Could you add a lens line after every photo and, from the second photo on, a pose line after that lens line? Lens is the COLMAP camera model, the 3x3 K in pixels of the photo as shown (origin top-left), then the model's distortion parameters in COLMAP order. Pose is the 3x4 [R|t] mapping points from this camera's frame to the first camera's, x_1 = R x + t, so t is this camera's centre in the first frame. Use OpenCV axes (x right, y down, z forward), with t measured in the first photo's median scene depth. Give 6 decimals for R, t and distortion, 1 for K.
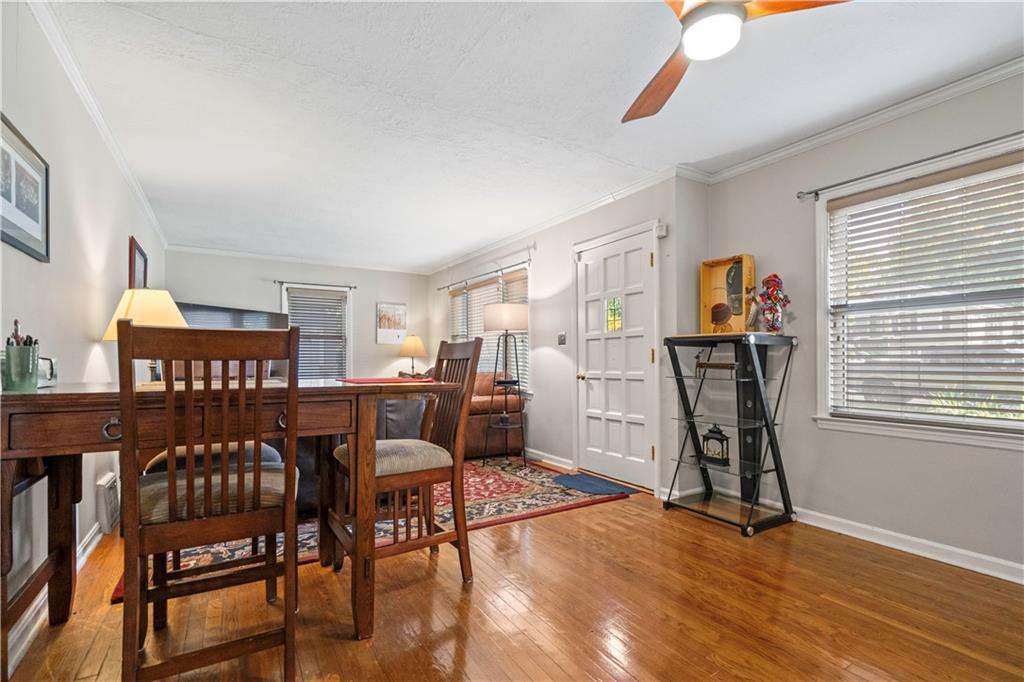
lens RADIAL K [[470.8, 0, 515.2], [0, 470.8, 364.8], [0, 0, 1]] dist [0.001400, 0.000278]
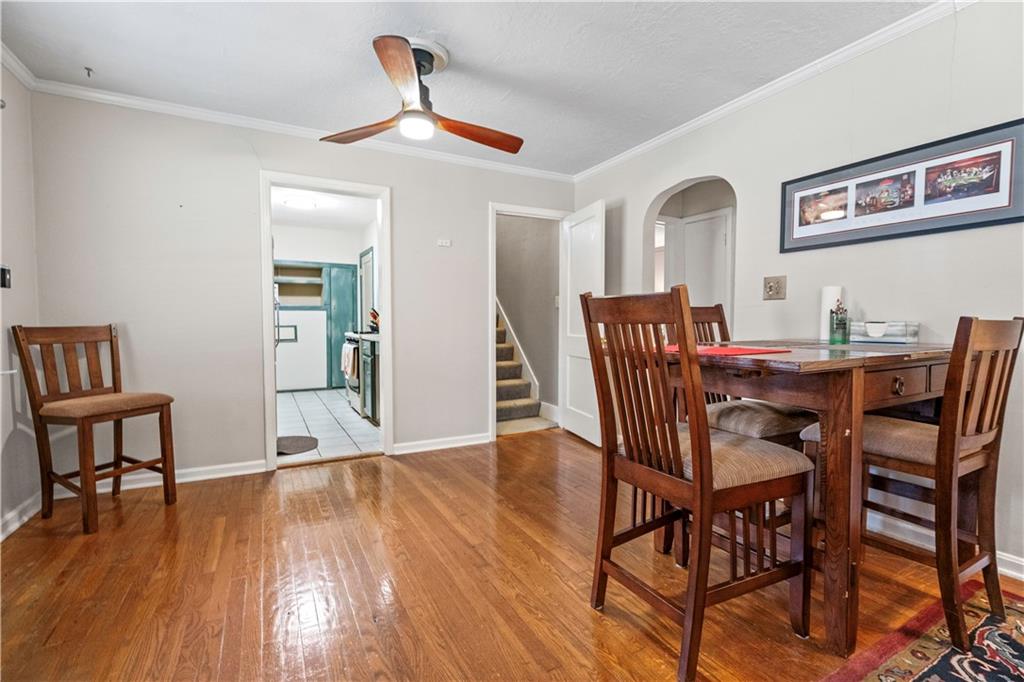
lens RADIAL K [[461.6, 0, 509.1], [0, 461.6, 344.3], [0, 0, 1]] dist [0.000405, -0.000442]
pose [[-0.997910, -0.001853, 0.064591, 0.001284], [0.001874, 0.998338, 0.057592, -0.011033], [-0.064591, 0.057592, -0.996249, 0.974045]]
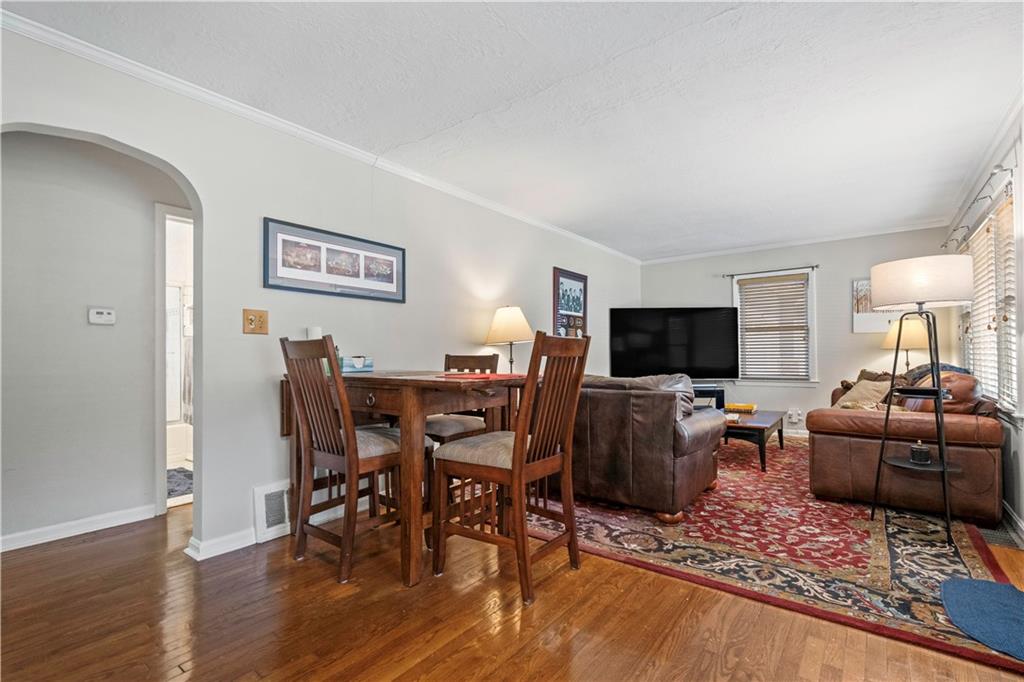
lens RADIAL K [[469.7, 0, 519.3], [0, 469.7, 353.2], [0, 0, 1]] dist [0.000625, 0.000347]
pose [[0.367176, -0.006122, -0.930131, 0.408387], [-0.003495, 0.999962, -0.007962, -0.006032], [0.930145, 0.006174, 0.367141, 0.363924]]
